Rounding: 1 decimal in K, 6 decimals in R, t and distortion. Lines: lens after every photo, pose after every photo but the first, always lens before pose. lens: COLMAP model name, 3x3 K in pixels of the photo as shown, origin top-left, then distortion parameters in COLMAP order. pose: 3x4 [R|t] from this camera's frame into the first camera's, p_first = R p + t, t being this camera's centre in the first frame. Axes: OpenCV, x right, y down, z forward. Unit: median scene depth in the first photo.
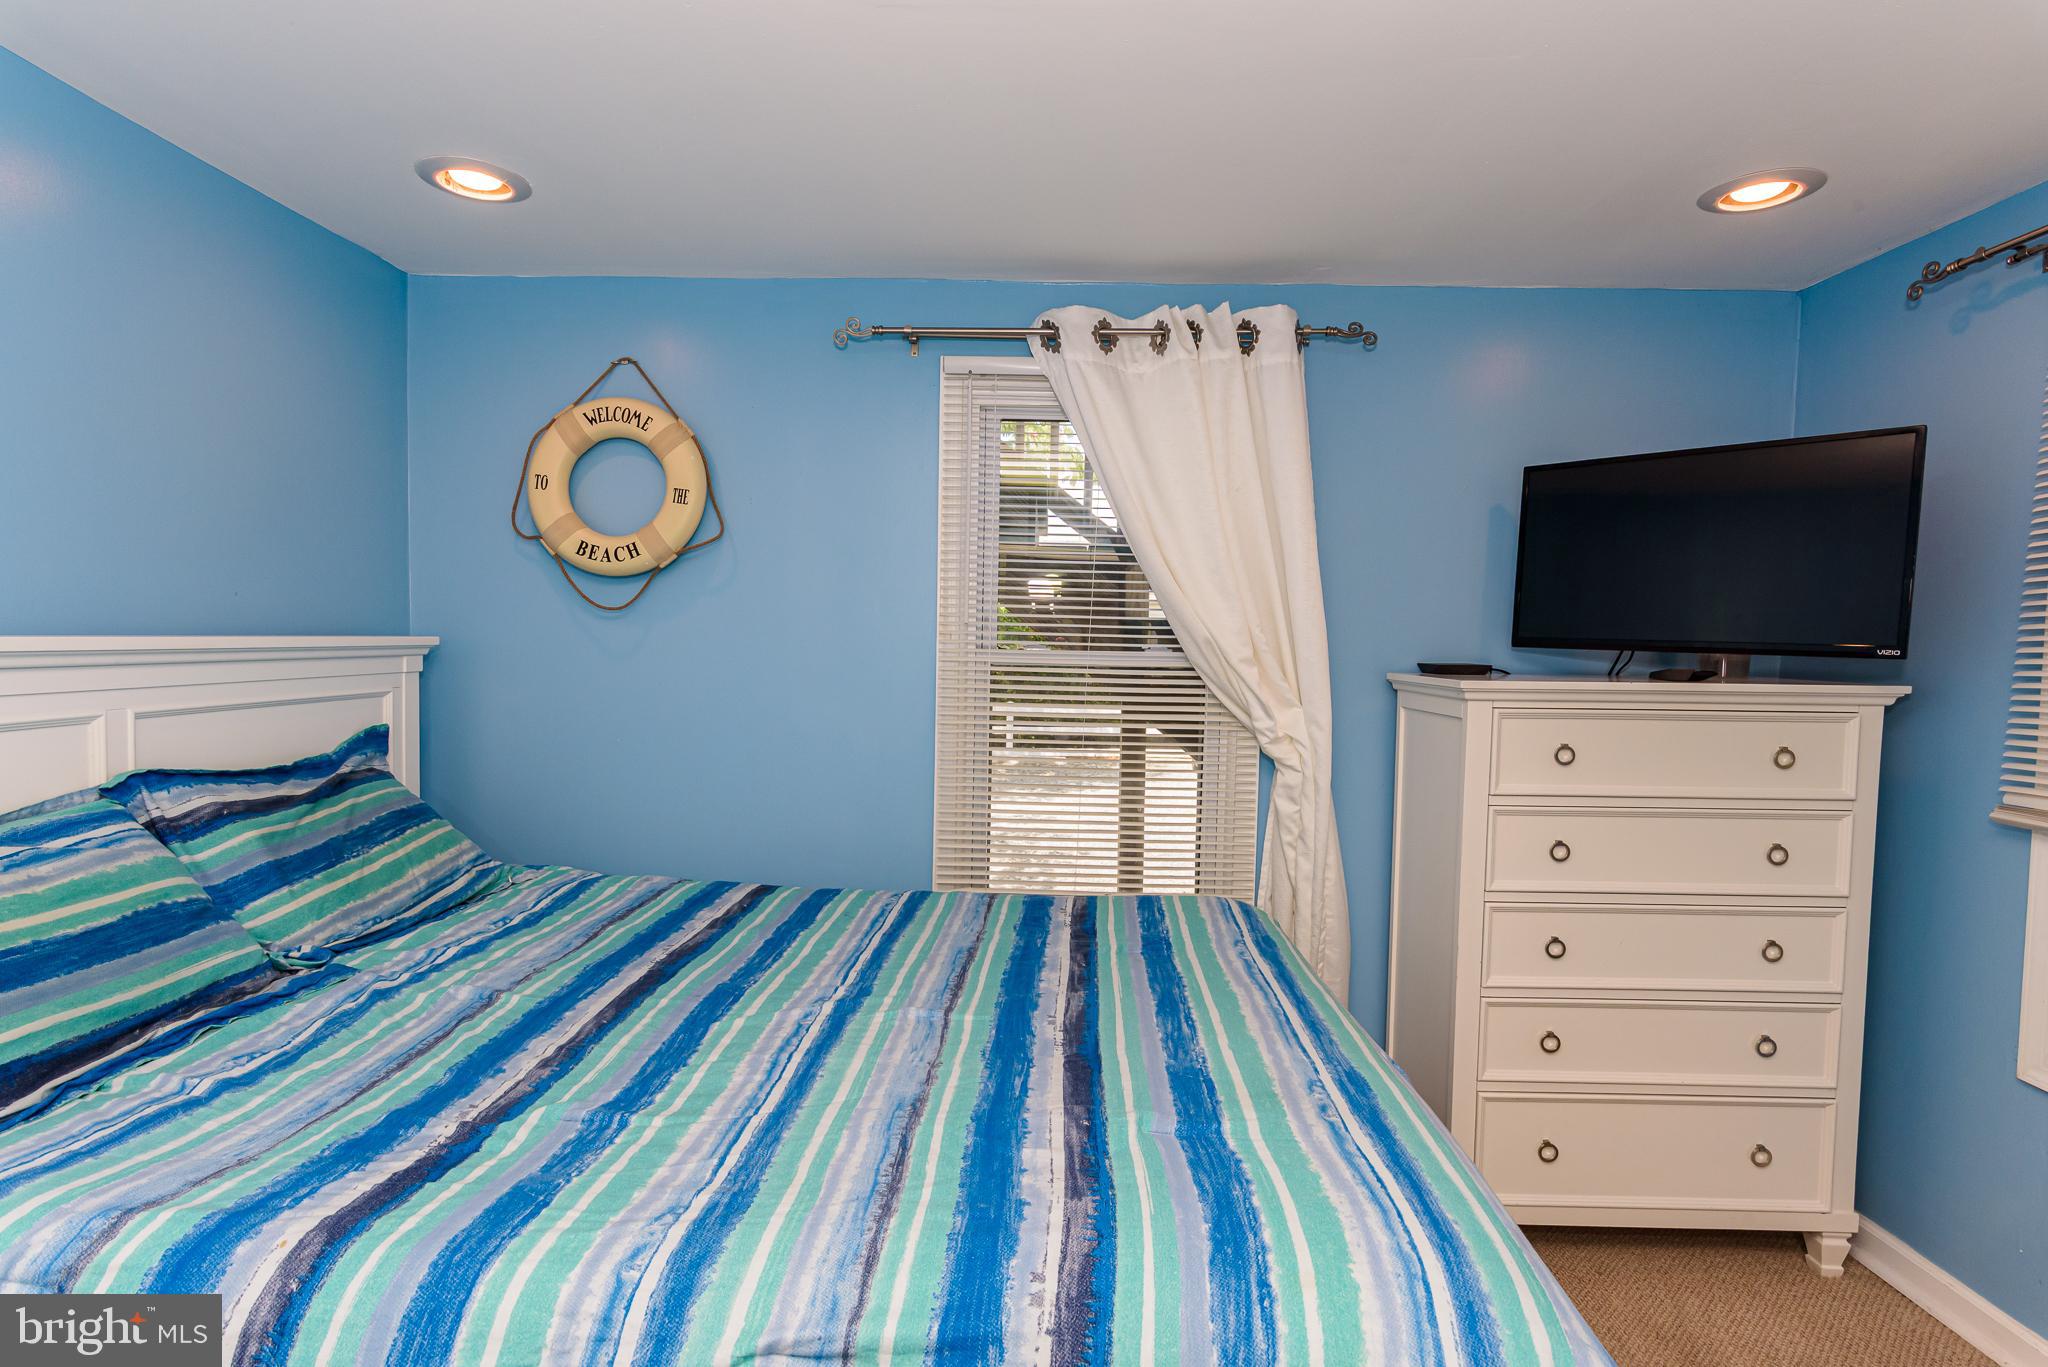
lens RADIAL K [[1014.7, 0, 1007.1], [0, 1014.7, 691.7], [0, 0, 1]] dist [0.001669, -0.000091]
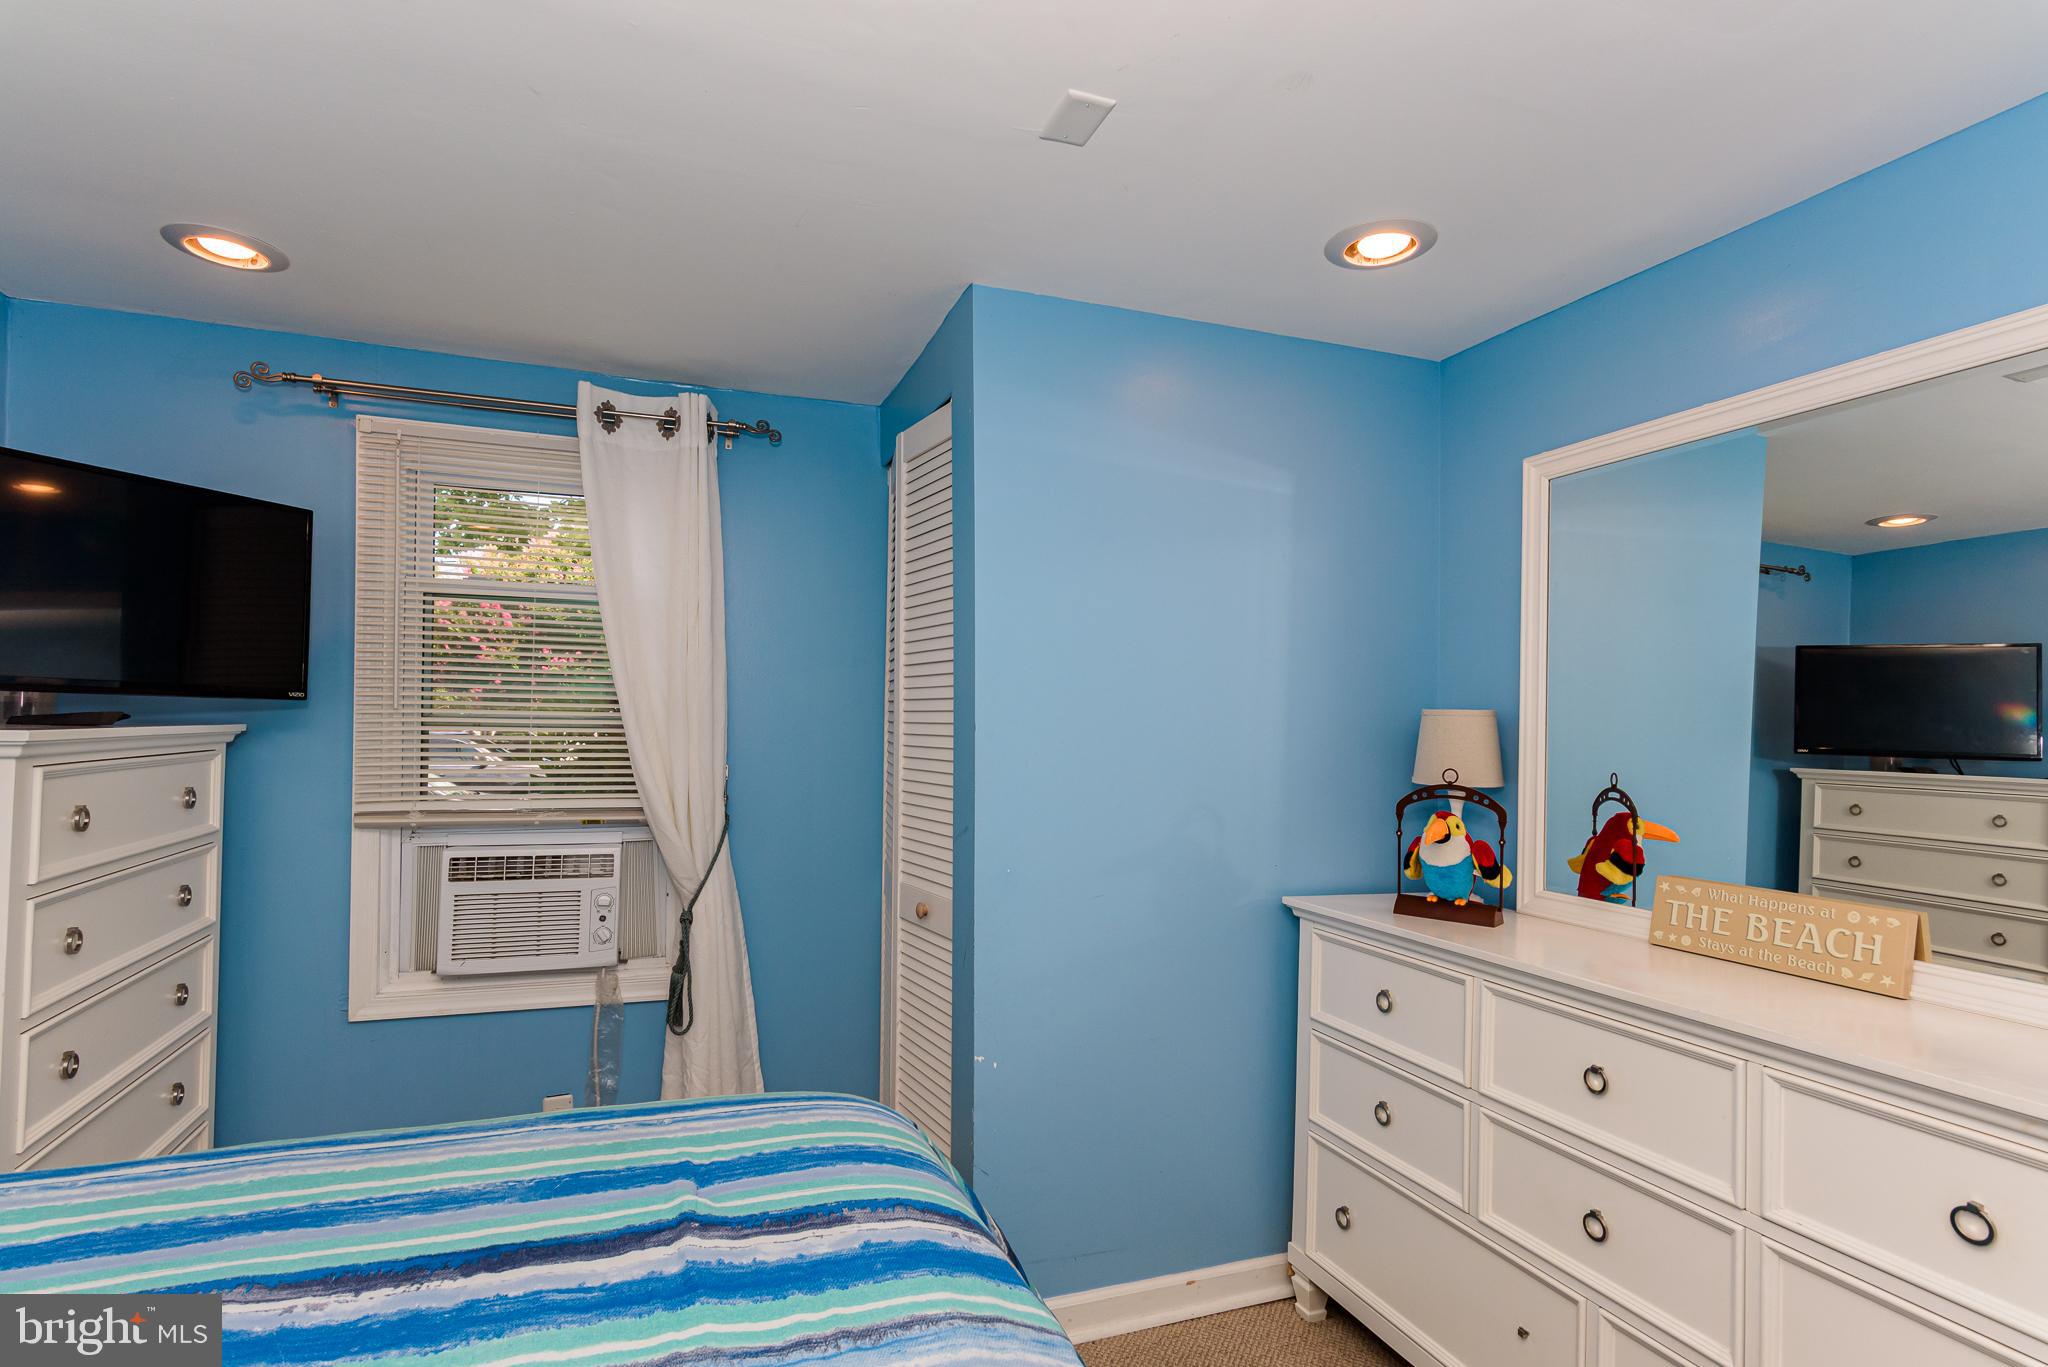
lens RADIAL K [[1014.7, 0, 1007.1], [0, 1014.7, 691.7], [0, 0, 1]] dist [0.001669, -0.000091]
pose [[-0.358618, 0.008736, 0.933443, -0.584978], [0.033481, 0.999433, 0.003509, -0.020494], [-0.932884, 0.032511, -0.358708, 0.734444]]
